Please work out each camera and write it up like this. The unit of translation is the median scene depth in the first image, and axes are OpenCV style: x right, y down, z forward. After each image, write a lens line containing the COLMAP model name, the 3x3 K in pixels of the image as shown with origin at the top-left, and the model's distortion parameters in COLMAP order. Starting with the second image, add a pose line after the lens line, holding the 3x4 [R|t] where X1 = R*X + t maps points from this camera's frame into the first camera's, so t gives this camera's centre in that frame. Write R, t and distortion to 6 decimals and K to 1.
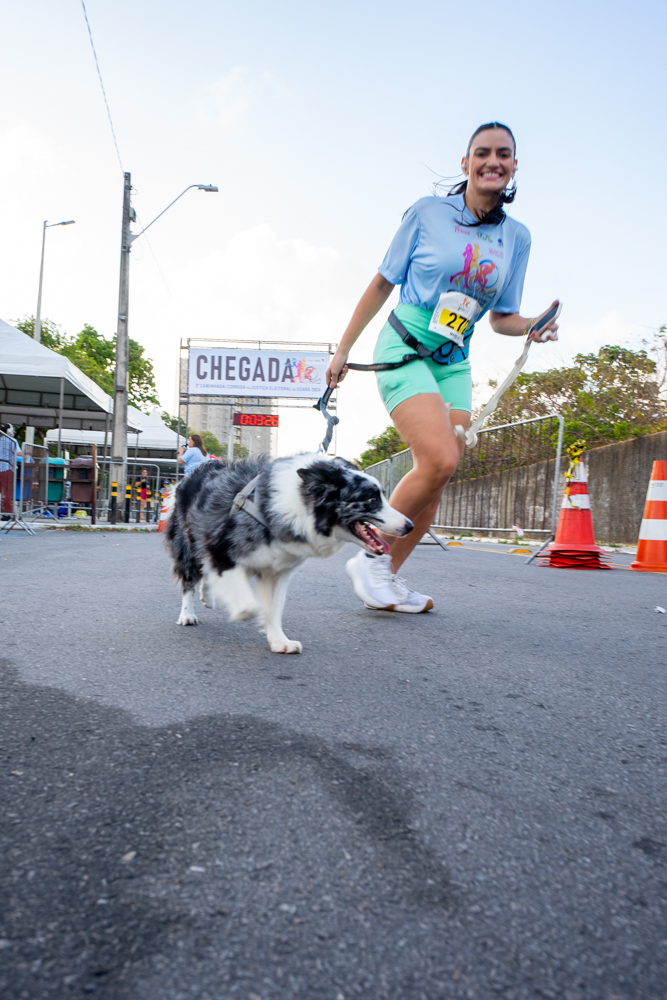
lens RADIAL K [[836.5, 0, 334.9], [0, 836.5, 522.8], [0, 0, 1]] dist [0.066598, 0.011428]
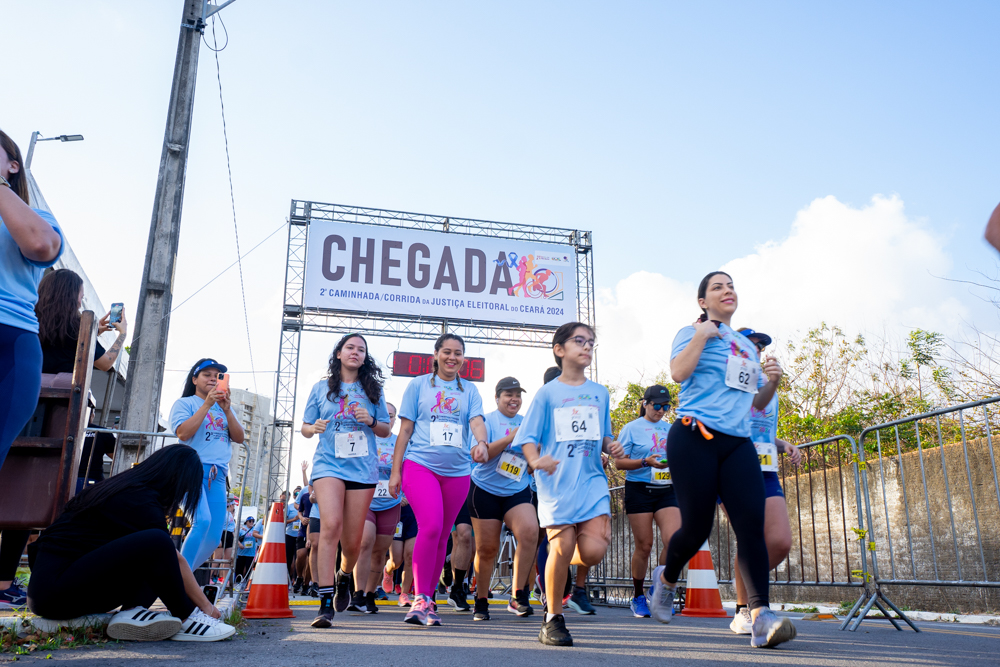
lens RADIAL K [[836.5, 0, 494.9], [0, 836.5, 333.3], [0, 0, 1]] dist [0.066598, 0.011428]
pose [[0.984095, 0.030877, 0.174938, -0.149494], [0.019075, 0.960717, -0.276874, -0.003962], [-0.176615, 0.275807, 0.944848, 0.526722]]
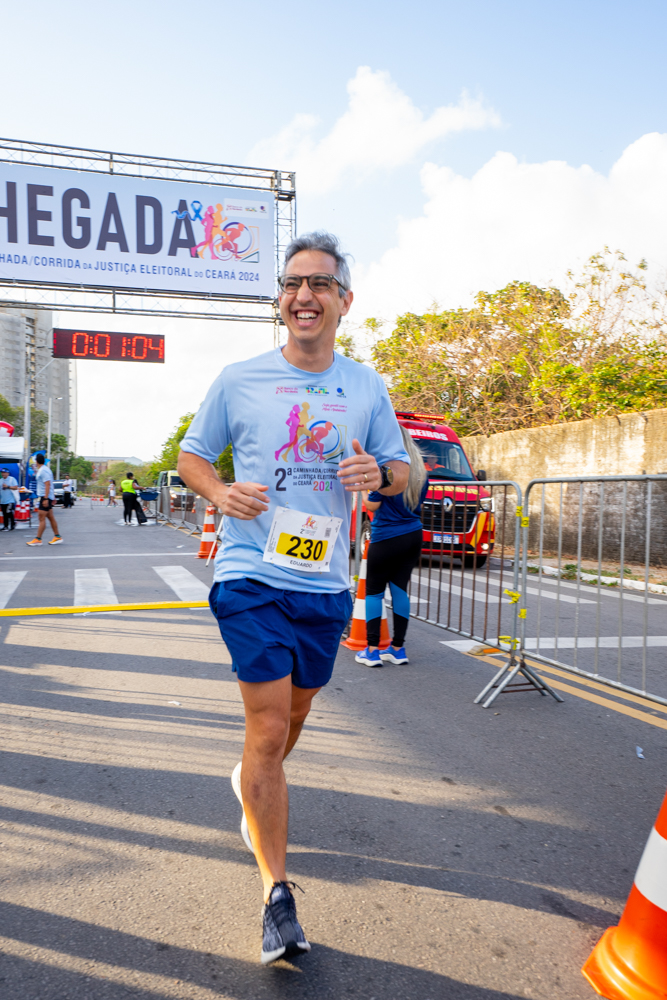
lens RADIAL K [[836.5, 0, 315.0], [0, 836.5, 505.4], [0, 0, 1]] dist [0.066598, 0.011428]
pose [[0.978045, -0.030409, 0.206162, -0.083230], [0.025585, 0.999334, 0.026027, -0.050811], [-0.206816, -0.020181, 0.978172, 0.566008]]
